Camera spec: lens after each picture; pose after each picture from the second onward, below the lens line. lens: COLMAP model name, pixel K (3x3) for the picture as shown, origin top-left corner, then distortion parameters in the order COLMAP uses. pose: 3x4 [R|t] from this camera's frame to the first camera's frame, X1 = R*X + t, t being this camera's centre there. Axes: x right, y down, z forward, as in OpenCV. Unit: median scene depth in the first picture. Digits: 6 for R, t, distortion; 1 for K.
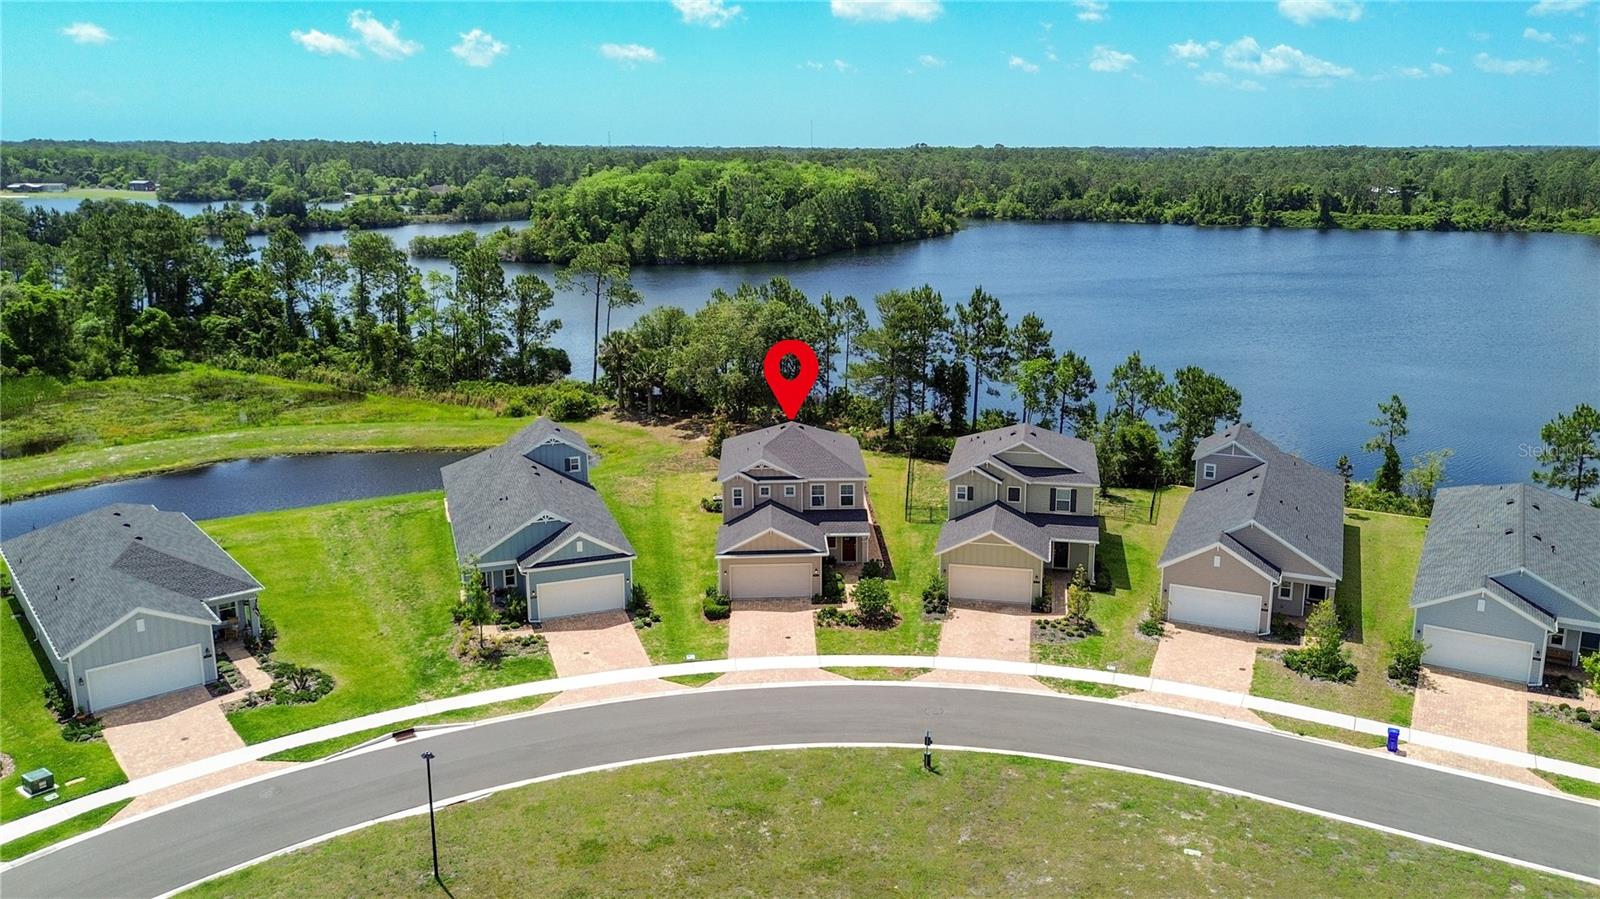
lens RADIAL K [[1190.8, 0, 846.2], [0, 1190.8, 449.1], [0, 0, 1]] dist [0.075155, -0.078570]
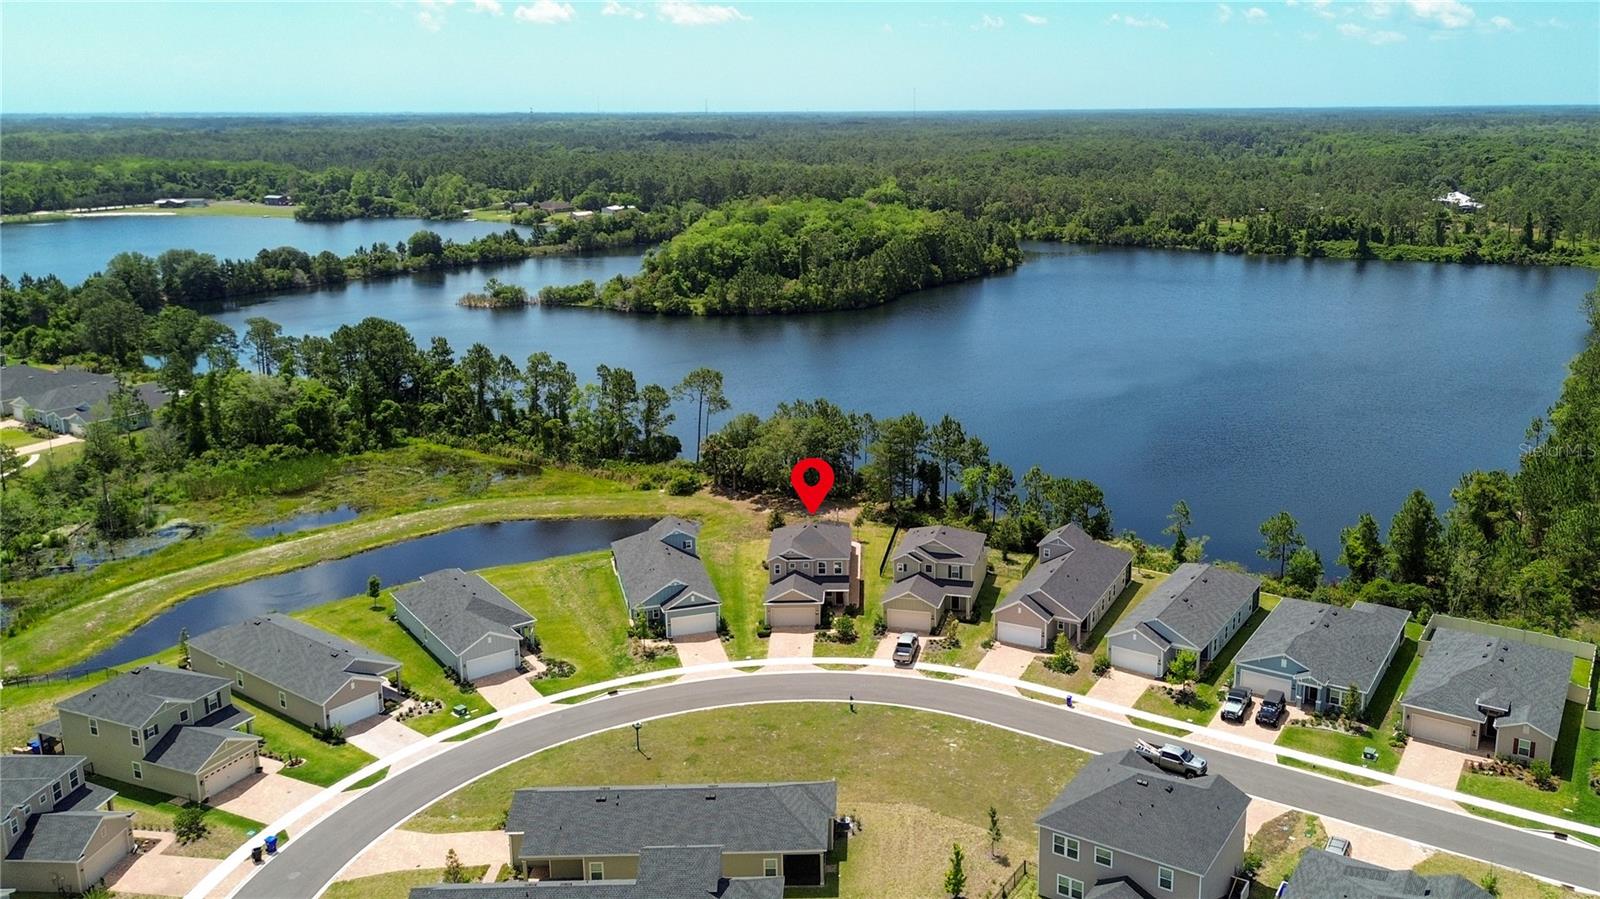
lens RADIAL K [[1262.9, 0, 896.8], [0, 1262.9, 405.3], [0, 0, 1]] dist [0.098587, -0.134267]
pose [[0.998989, 0.004332, -0.044749, 0.140814], [-0.005018, 0.999871, -0.015233, -0.144524], [0.044677, 0.015442, 0.998882, -0.744028]]
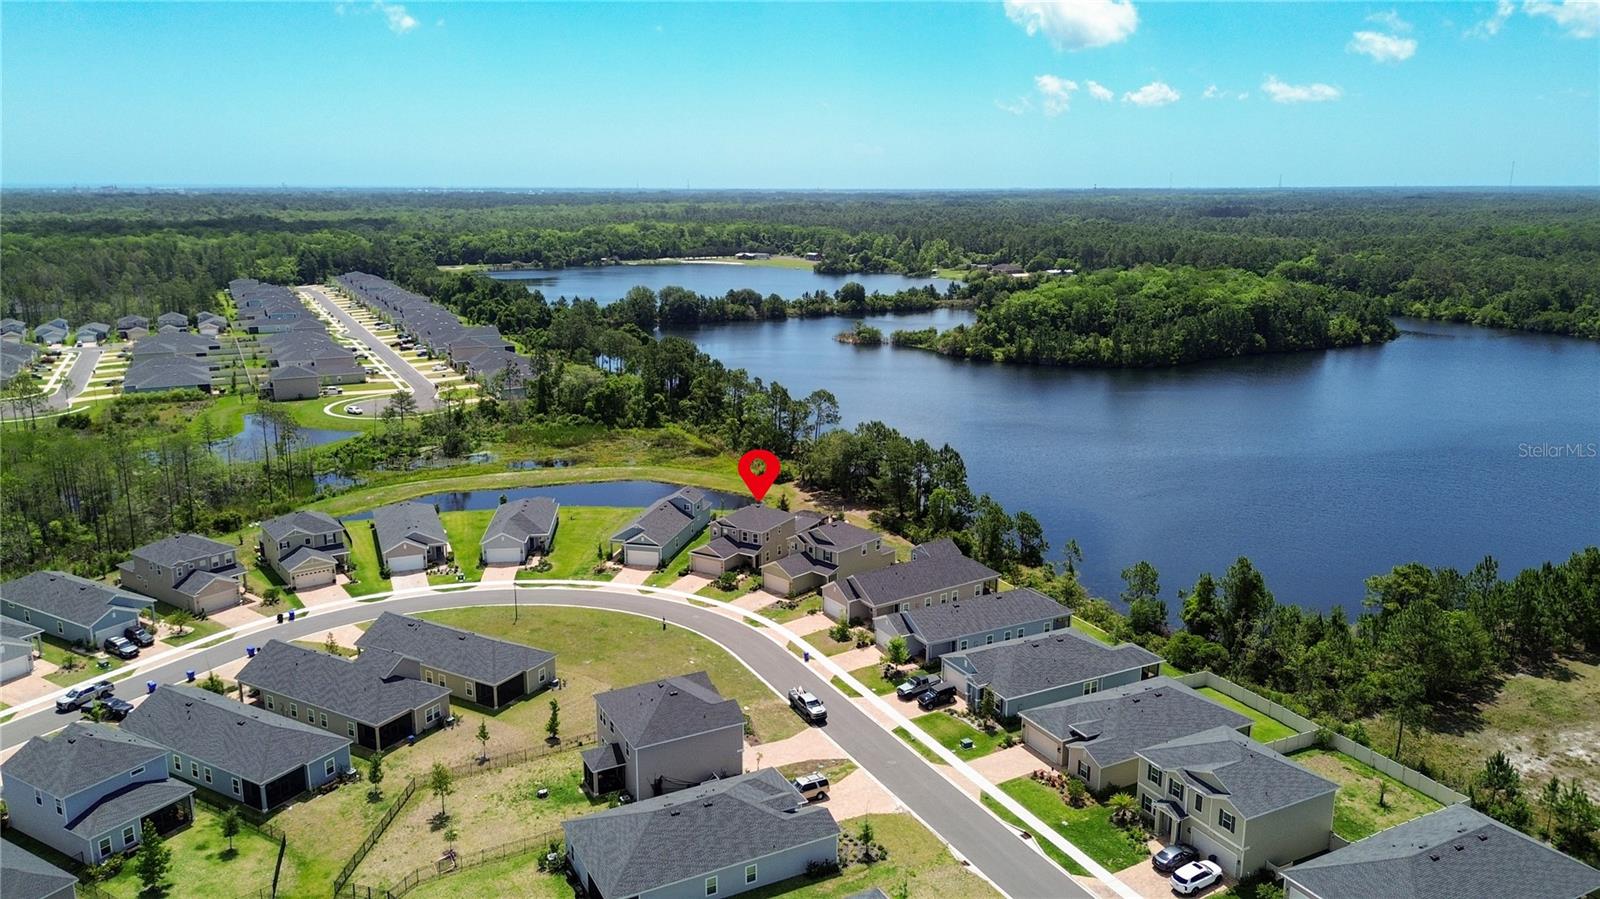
lens RADIAL K [[1133.7, 0, 800.0], [0, 1133.7, 449.5], [0, 0, 1]] dist [0.081262, -0.095177]
pose [[0.829586, 0.125897, -0.544001, 1.020111], [-0.135867, 0.990482, 0.022031, -0.157832], [0.541597, 0.055635, 0.838795, -0.676847]]
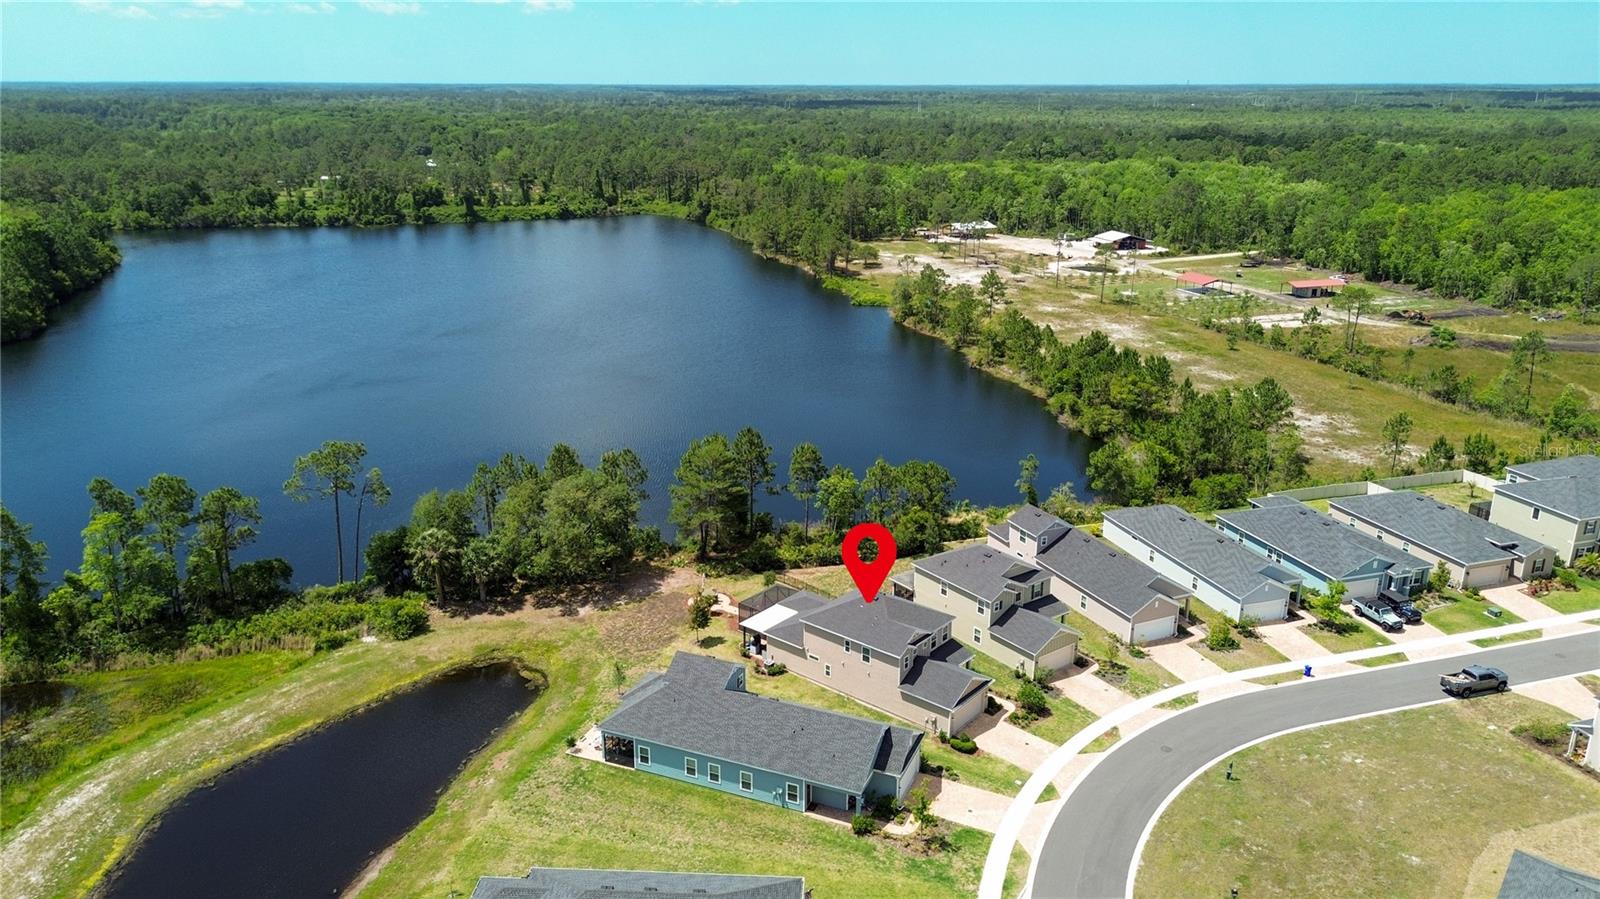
lens RADIAL K [[1133.7, 0, 800.0], [0, 1133.7, 449.5], [0, 0, 1]] dist [0.081262, -0.095177]
pose [[0.689018, -0.224571, 0.689073, -0.805740], [0.178263, 0.974086, 0.139209, -0.316692], [-0.702479, 0.026918, 0.711195, 0.120343]]
